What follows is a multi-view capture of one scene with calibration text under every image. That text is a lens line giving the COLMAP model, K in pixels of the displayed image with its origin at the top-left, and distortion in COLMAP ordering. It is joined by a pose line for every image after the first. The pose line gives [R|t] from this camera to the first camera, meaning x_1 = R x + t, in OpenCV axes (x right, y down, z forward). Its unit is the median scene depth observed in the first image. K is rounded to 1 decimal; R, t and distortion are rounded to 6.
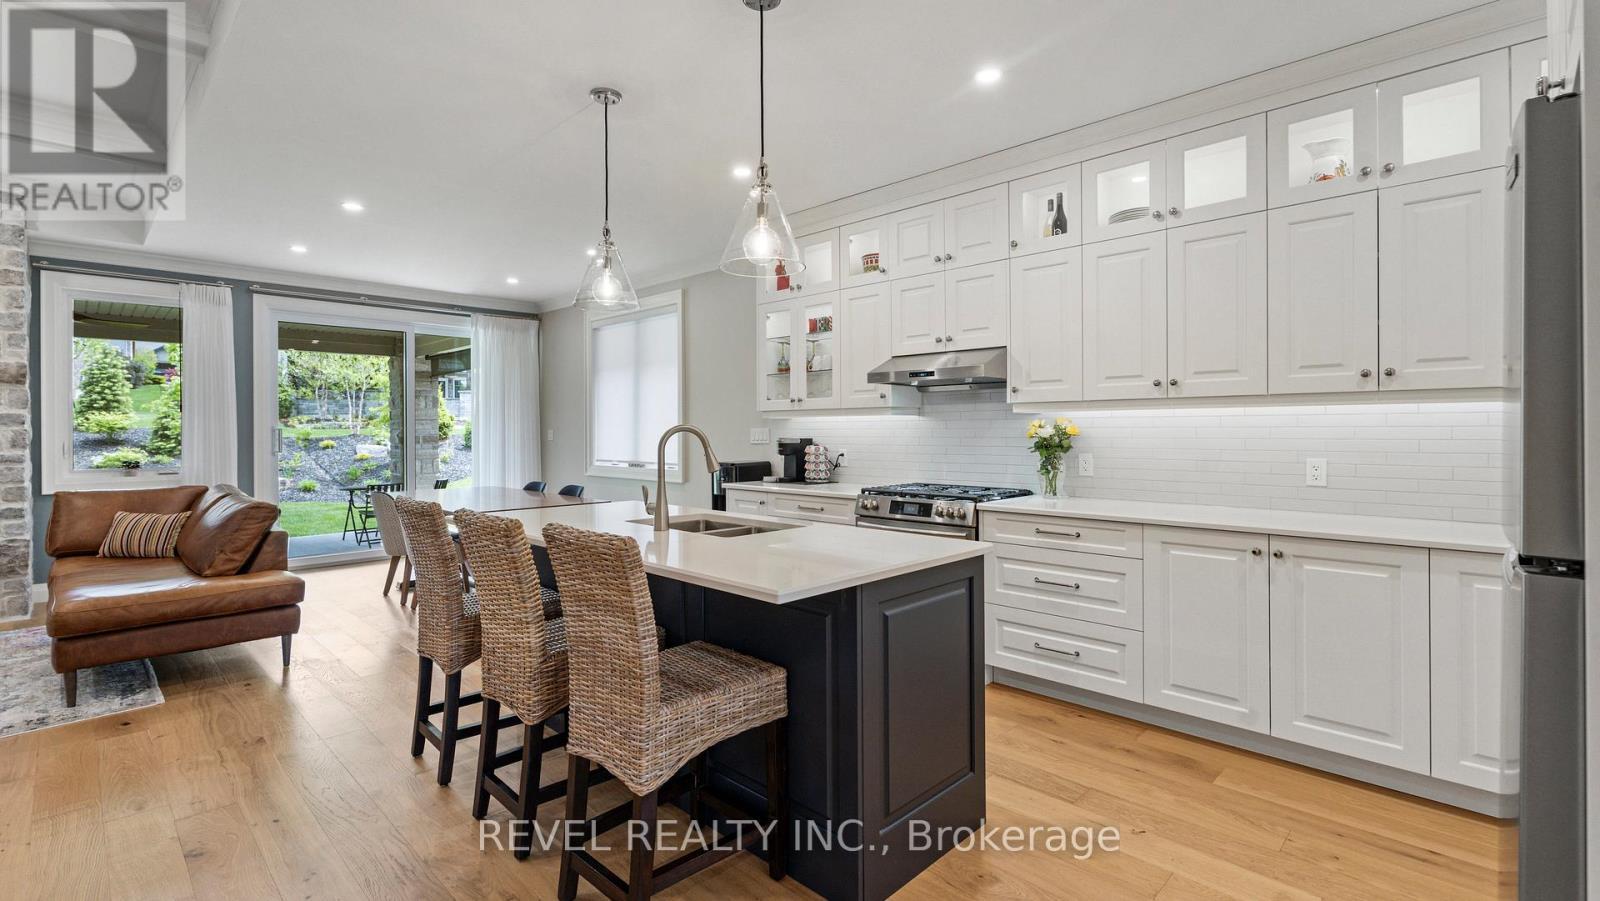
lens RADIAL K [[711.0, 0, 800.7], [0, 711.0, 432.7], [0, 0, 1]] dist [-0.000243, 0.002685]
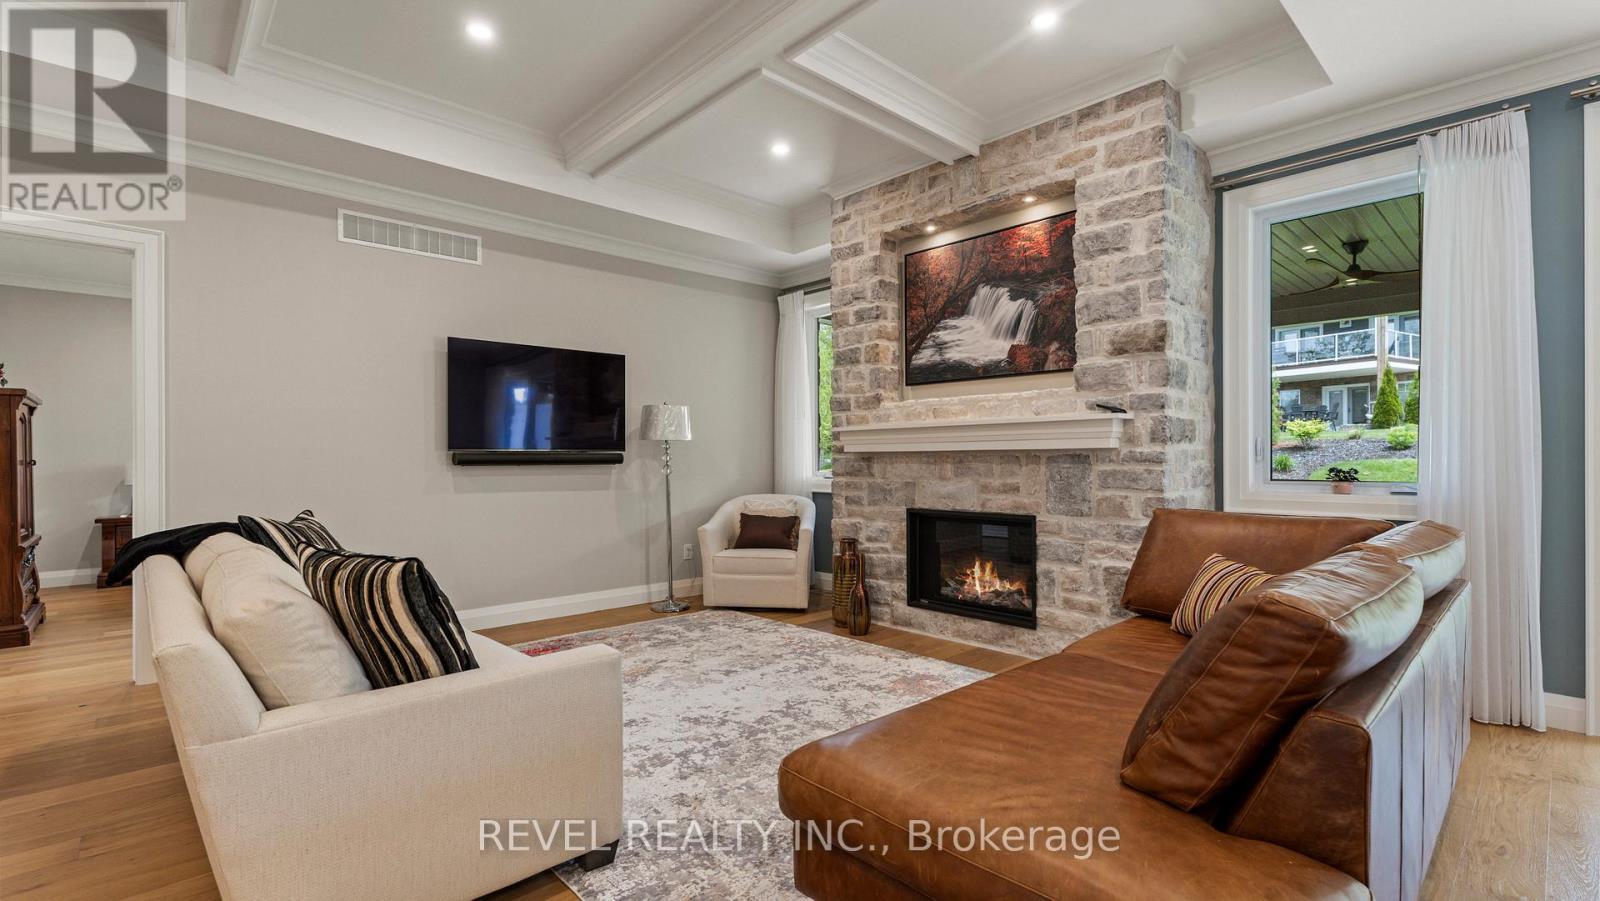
lens RADIAL K [[711.0, 0, 803.3], [0, 711.0, 457.1], [0, 0, 1]] dist [-0.000243, 0.002685]
pose [[-0.037310, 0.003420, -0.999298, -0.422991], [-0.001870, 0.999992, 0.003492, 0.037866], [0.999302, 0.001999, -0.037304, 0.747484]]
